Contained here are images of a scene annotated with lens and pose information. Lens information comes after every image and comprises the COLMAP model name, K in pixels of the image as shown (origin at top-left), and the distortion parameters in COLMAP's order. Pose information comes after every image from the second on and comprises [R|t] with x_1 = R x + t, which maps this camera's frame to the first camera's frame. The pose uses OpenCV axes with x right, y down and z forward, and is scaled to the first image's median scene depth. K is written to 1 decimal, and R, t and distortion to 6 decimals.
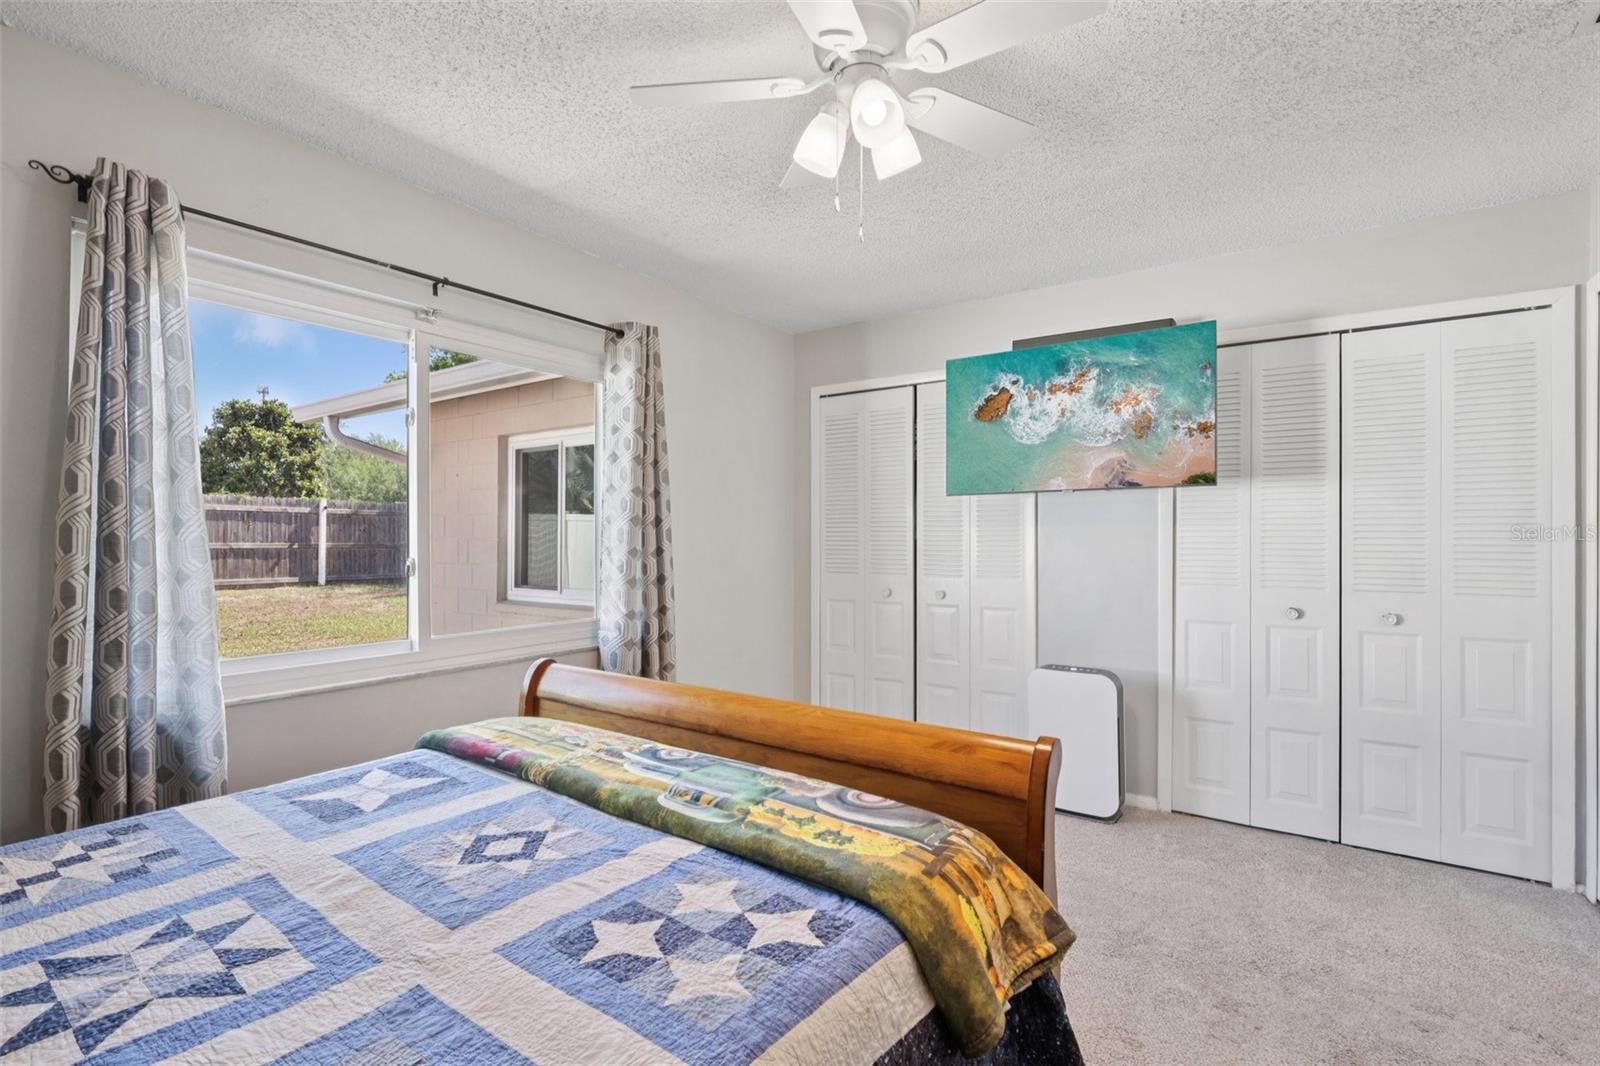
lens RADIAL K [[744.4, 0, 793.7], [0, 744.4, 531.6], [0, 0, 1]] dist [-0.000766, 0.000303]
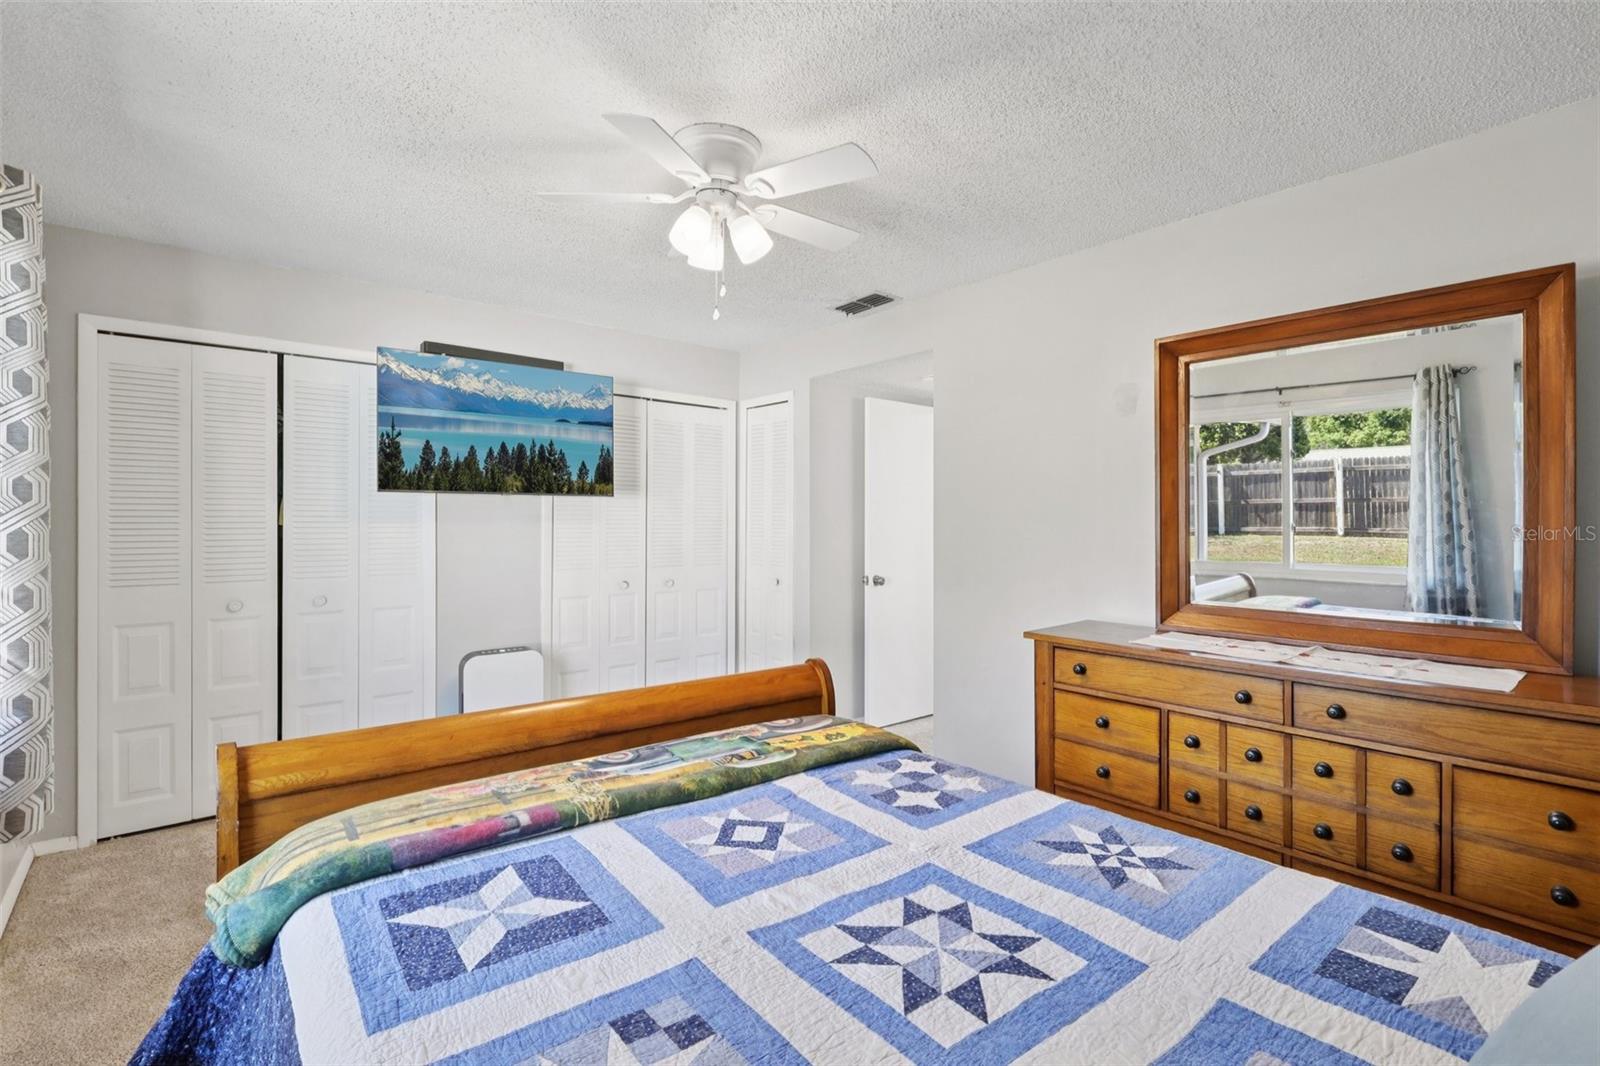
lens RADIAL K [[744.4, 0, 793.7], [0, 744.4, 531.6], [0, 0, 1]] dist [-0.000766, 0.000303]
pose [[0.261418, -0.010921, 0.965164, -1.277817], [-0.010010, 0.999852, 0.014025, -0.038056], [-0.965174, -0.013328, 0.261270, 0.581079]]
